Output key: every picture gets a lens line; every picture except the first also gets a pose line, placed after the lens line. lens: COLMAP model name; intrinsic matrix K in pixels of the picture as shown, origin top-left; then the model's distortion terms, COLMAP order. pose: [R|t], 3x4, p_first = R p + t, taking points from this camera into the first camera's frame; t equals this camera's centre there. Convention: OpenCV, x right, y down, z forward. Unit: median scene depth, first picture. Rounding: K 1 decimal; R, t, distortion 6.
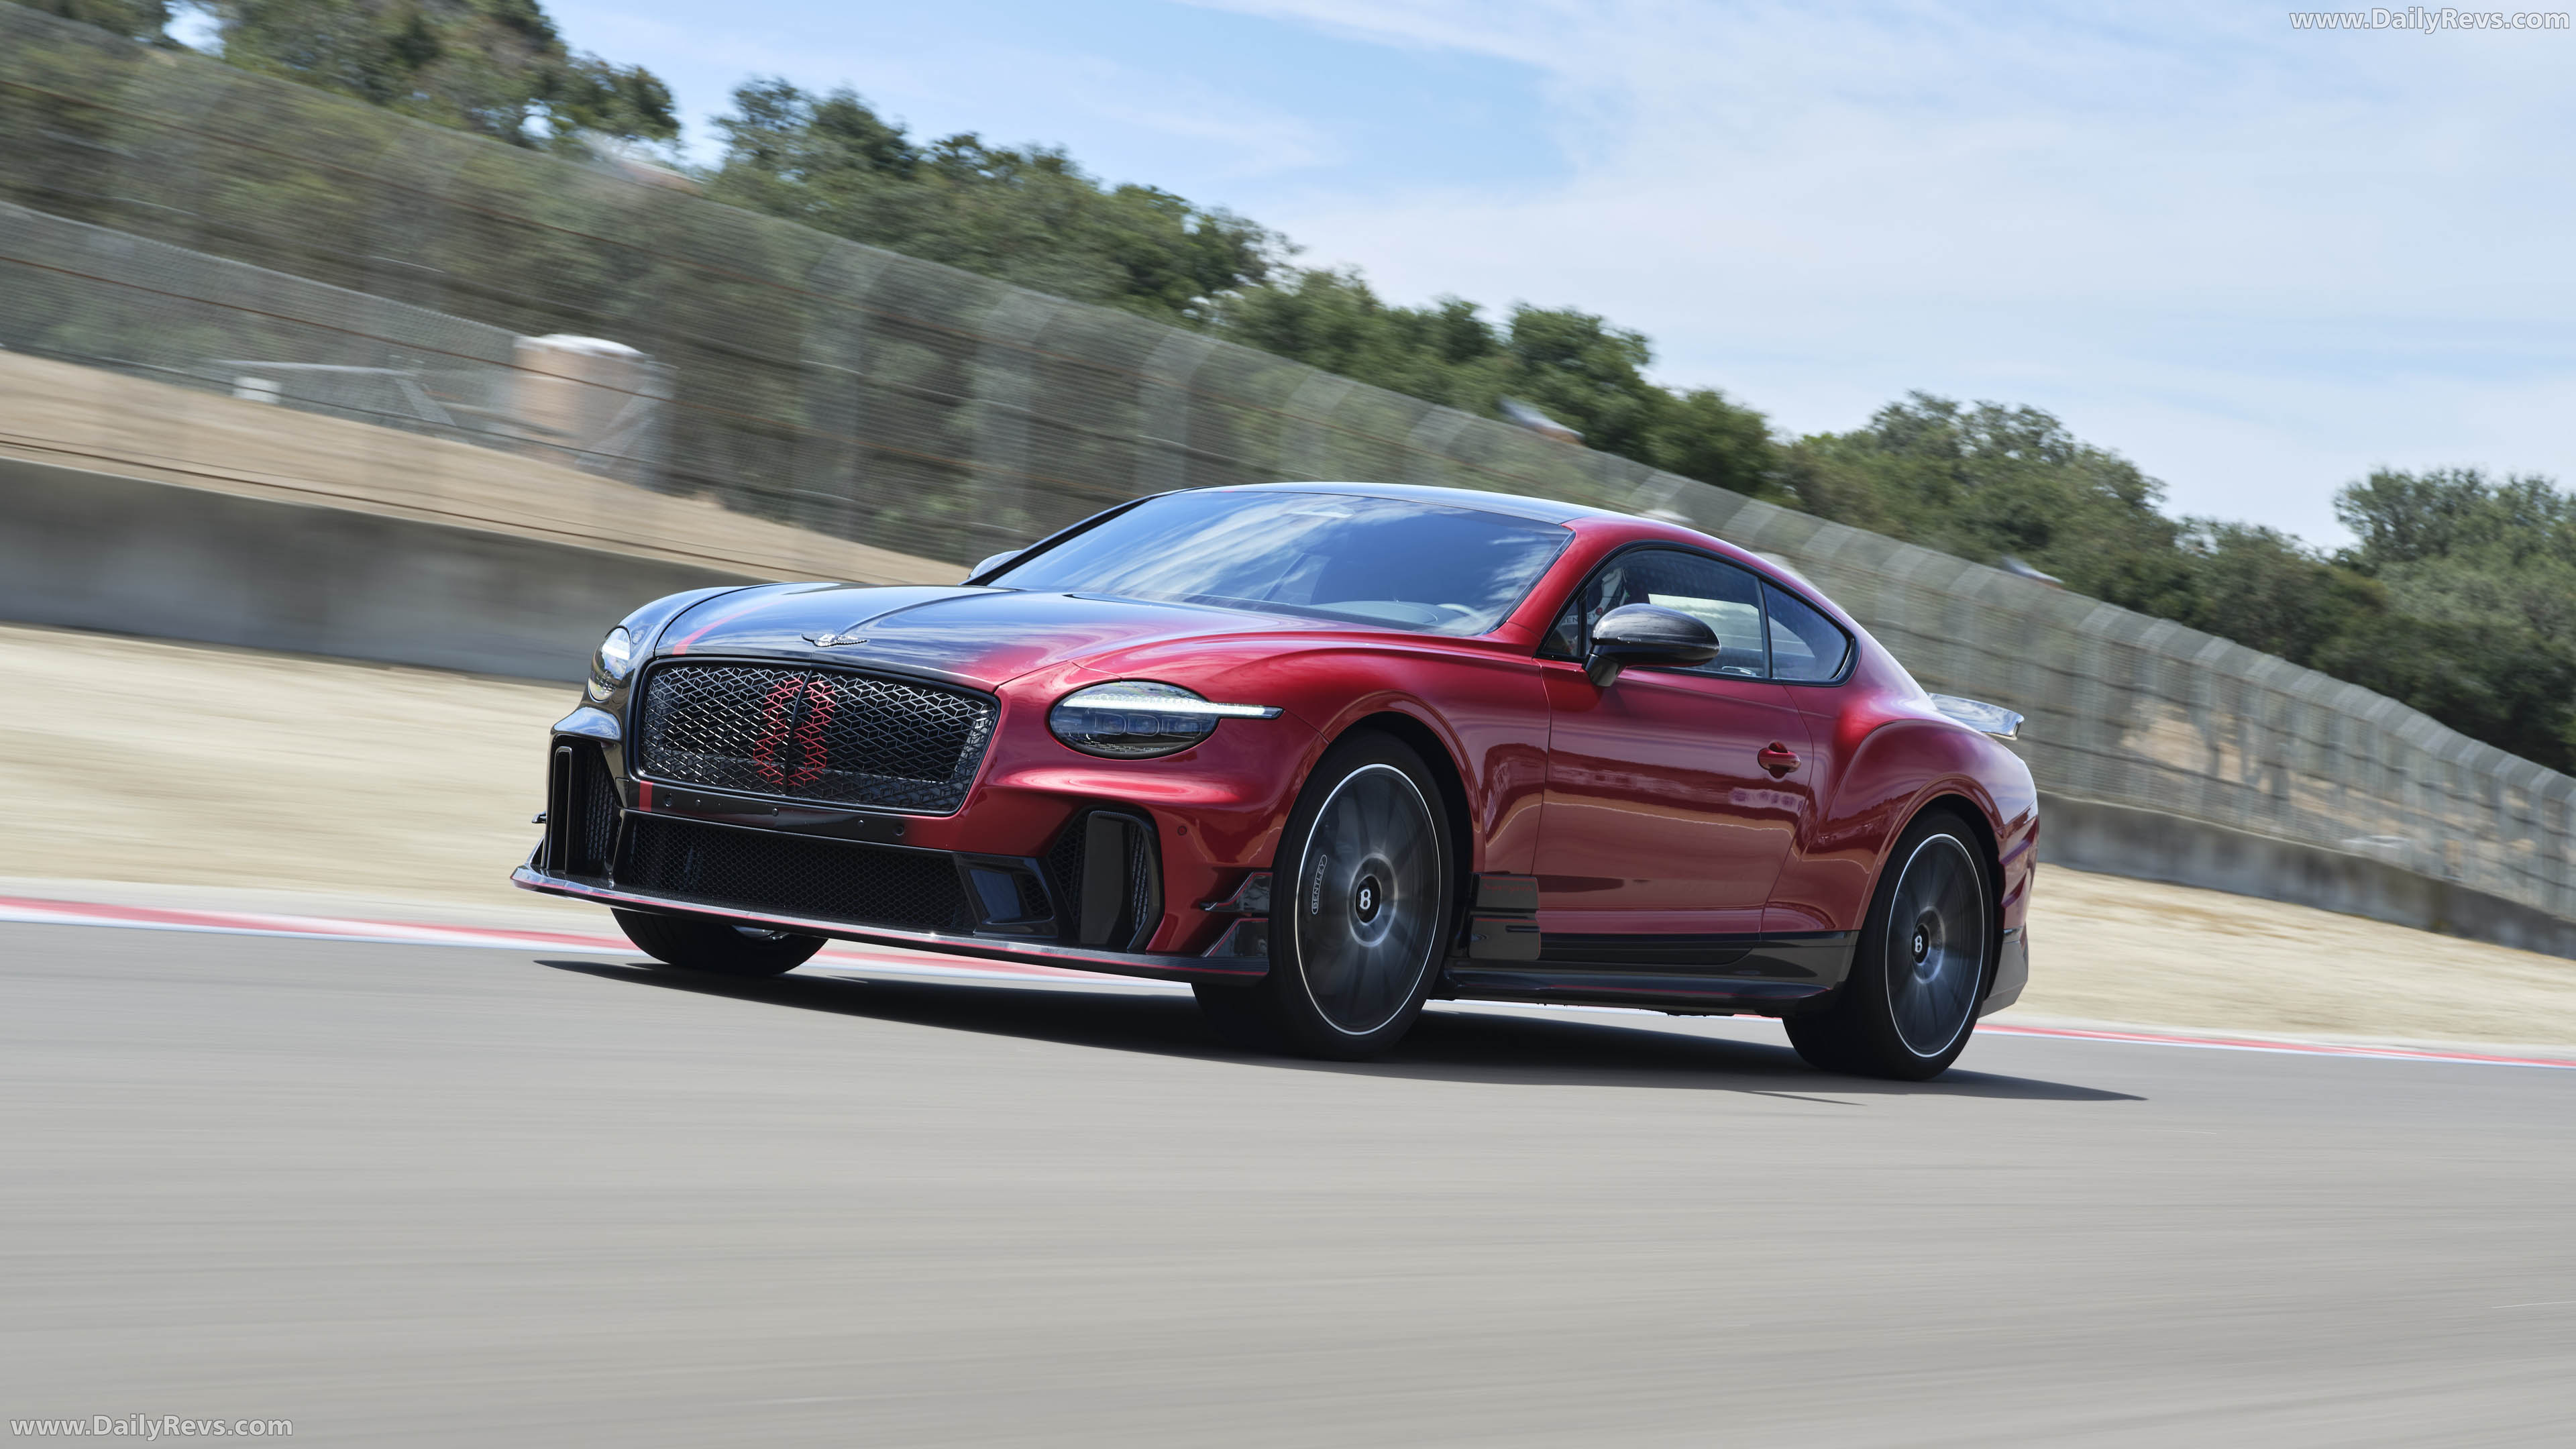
lens RADIAL K [[4869.9, 0, 1285.1], [0, 4869.9, 725.2], [0, 0, 1]] dist [0.026003, 0.000000]
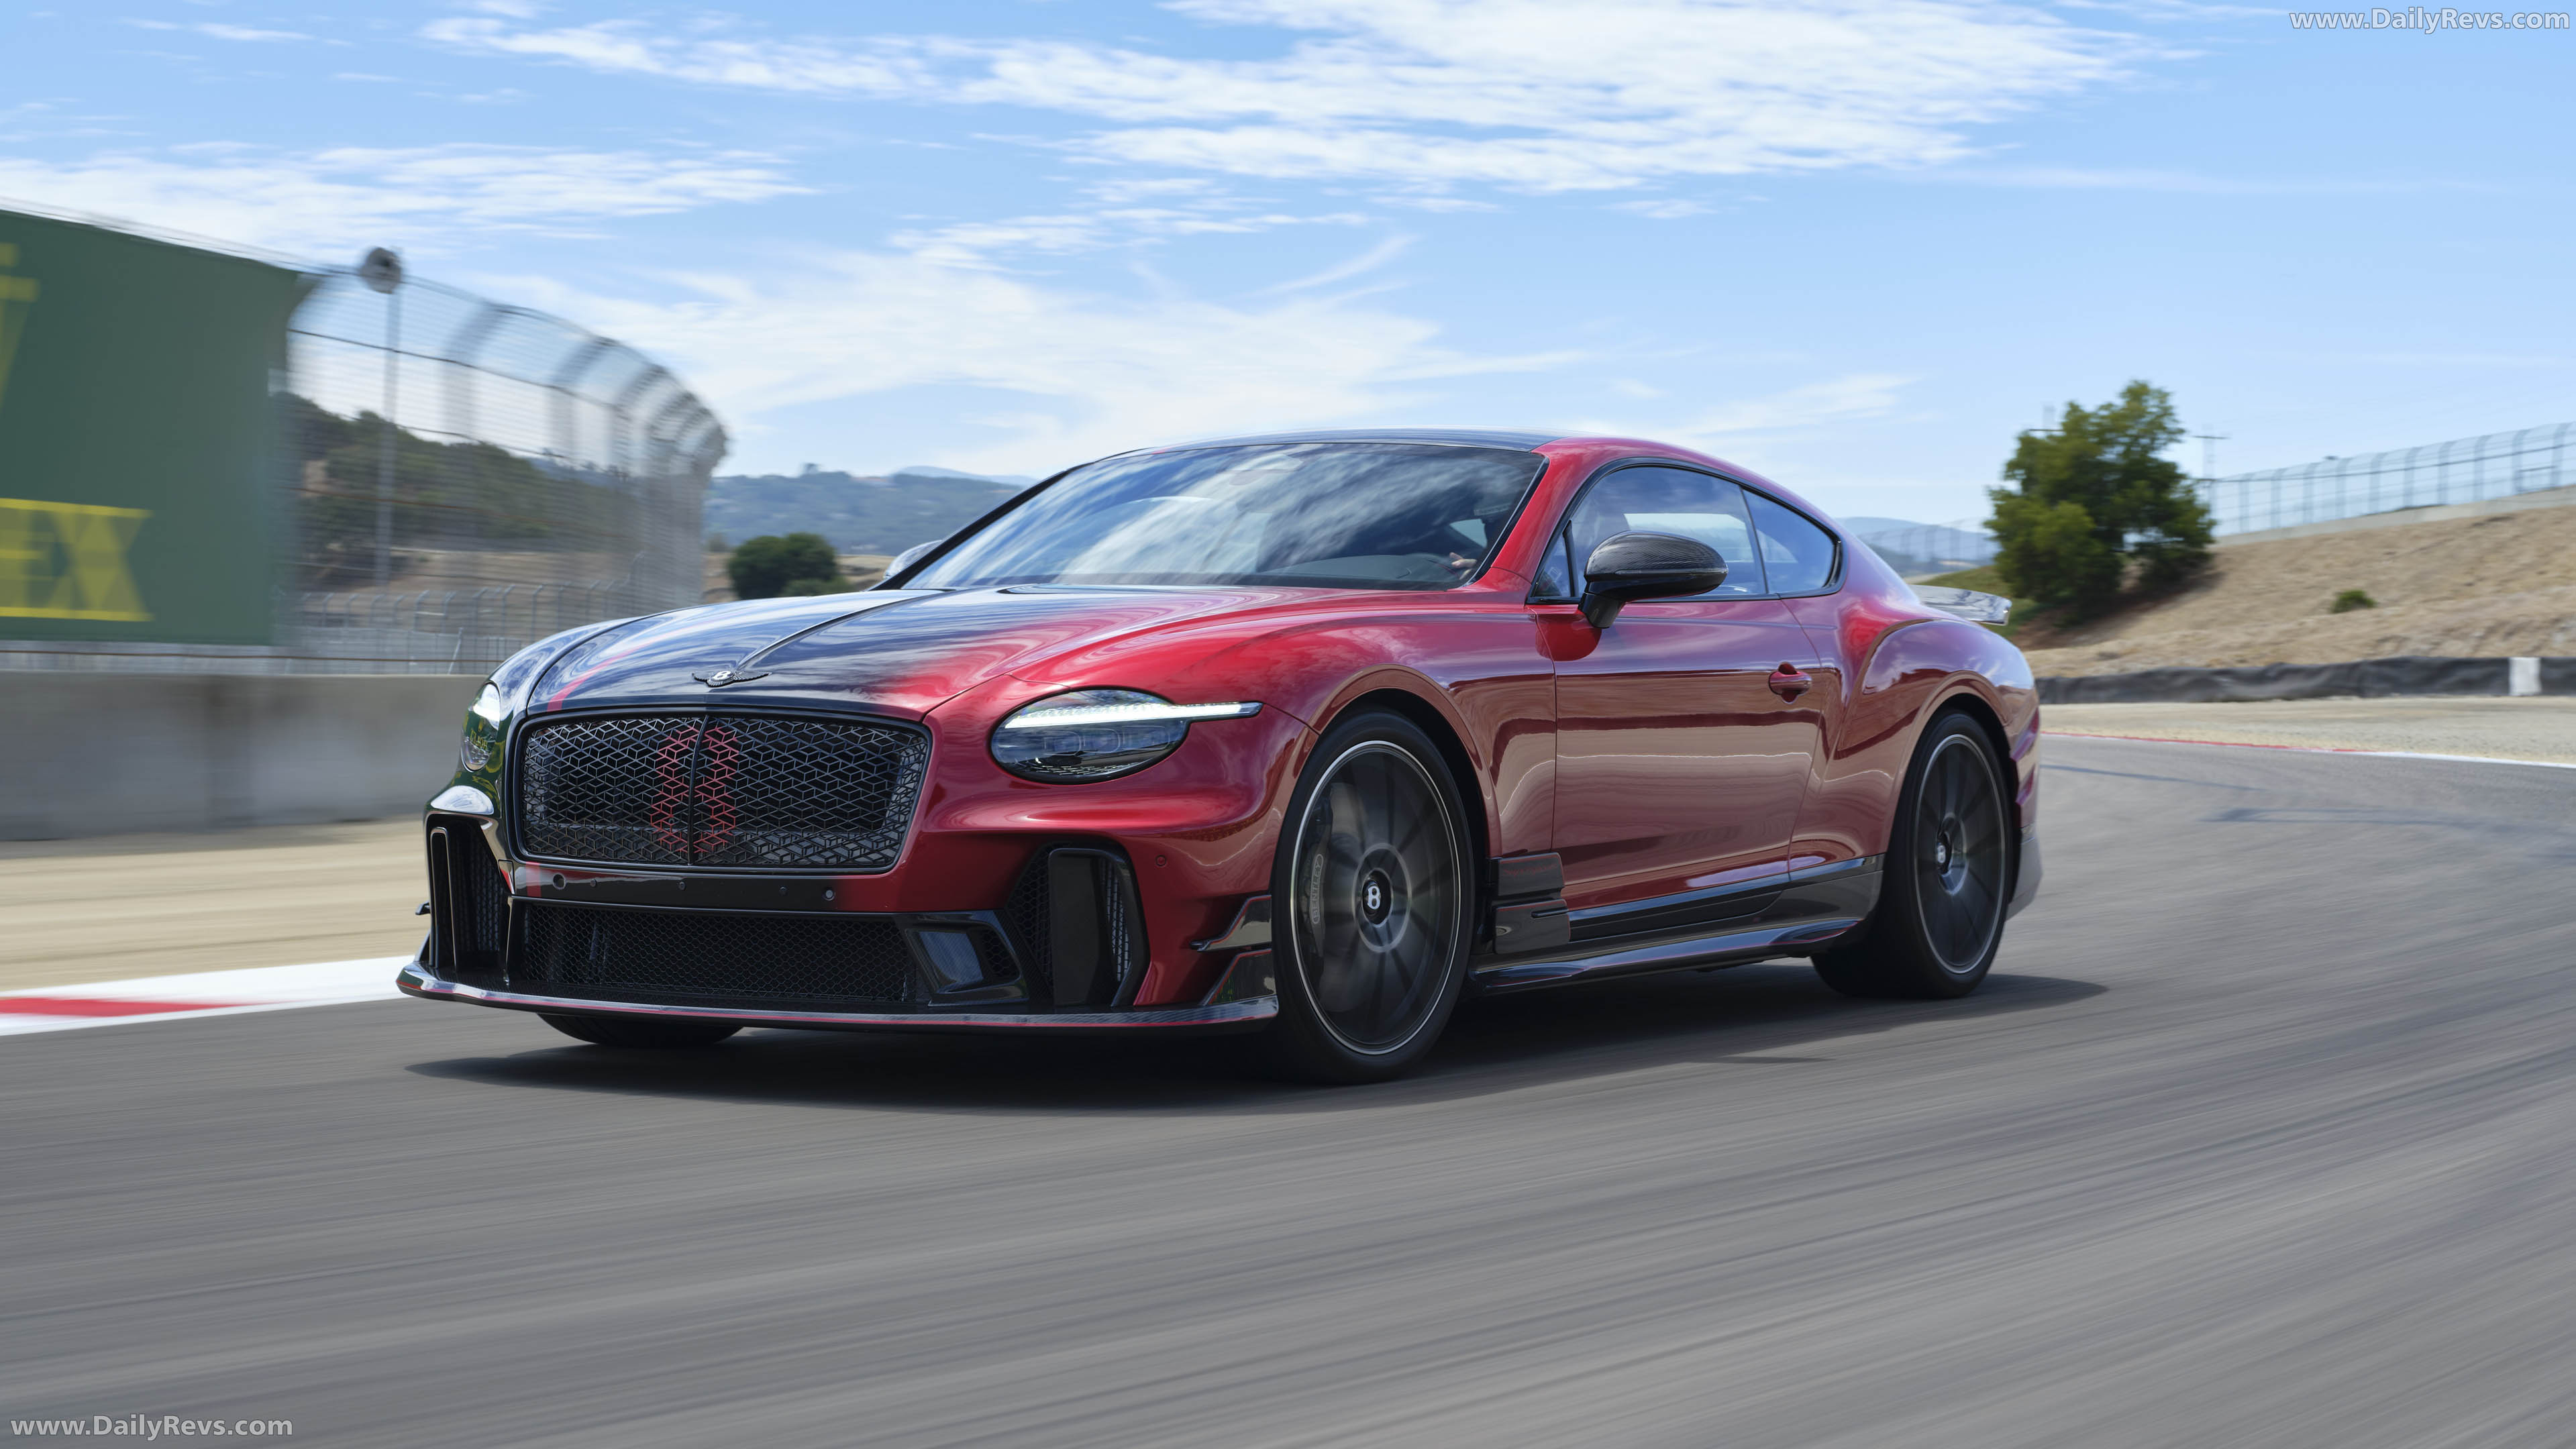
lens RADIAL K [[3908.3, 0, 1293.3], [0, 3908.3, 723.0], [0, 0, 1]] dist [0.012160, 0.000000]
pose [[0.994620, -0.102204, 0.016904, -0.006802], [0.101715, 0.994431, 0.027587, -0.018036], [-0.019630, -0.025719, 0.999476, 0.307380]]
